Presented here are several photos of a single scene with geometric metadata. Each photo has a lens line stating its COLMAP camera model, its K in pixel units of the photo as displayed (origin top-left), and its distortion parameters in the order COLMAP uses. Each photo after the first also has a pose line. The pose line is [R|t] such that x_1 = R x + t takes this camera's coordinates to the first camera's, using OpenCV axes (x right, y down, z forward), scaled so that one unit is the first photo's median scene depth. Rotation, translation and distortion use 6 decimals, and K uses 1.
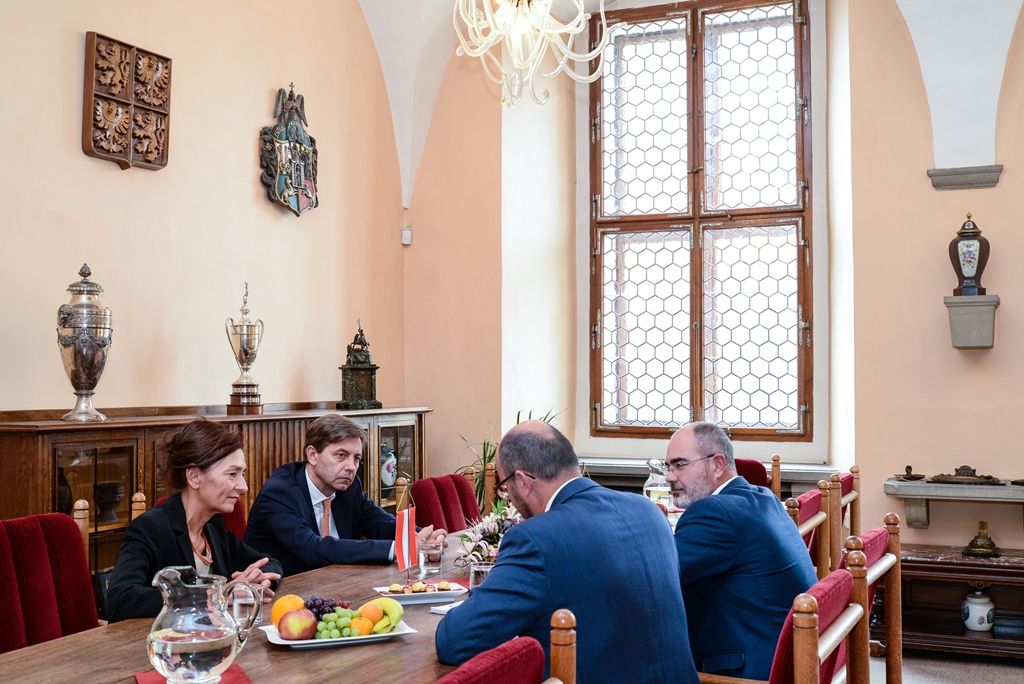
lens RADIAL K [[1202.8, 0, 512.0], [0, 1202.8, 342.0], [0, 0, 1]] dist [-0.013867, -0.012302]
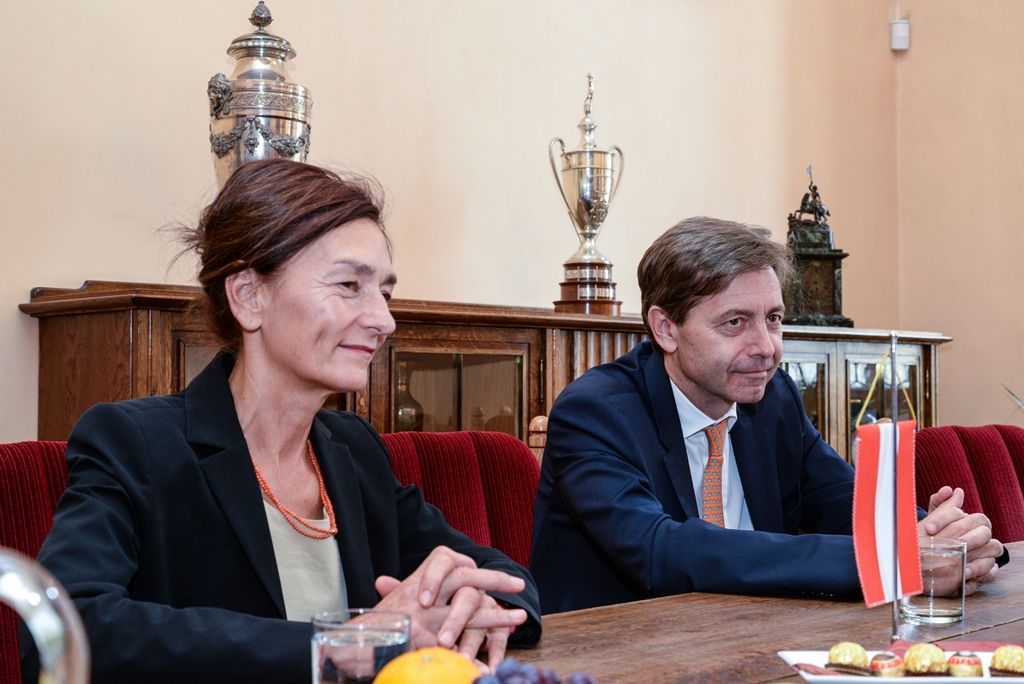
lens RADIAL K [[1494.4, 0, 512.0], [0, 1494.4, 342.0], [0, 0, 1]] dist [0.006447, -0.009493]
pose [[0.940511, -0.003586, -0.339744, -0.027788], [0.000817, 0.999965, -0.008296, 0.075773], [0.339762, 0.007525, 0.940481, 0.363459]]
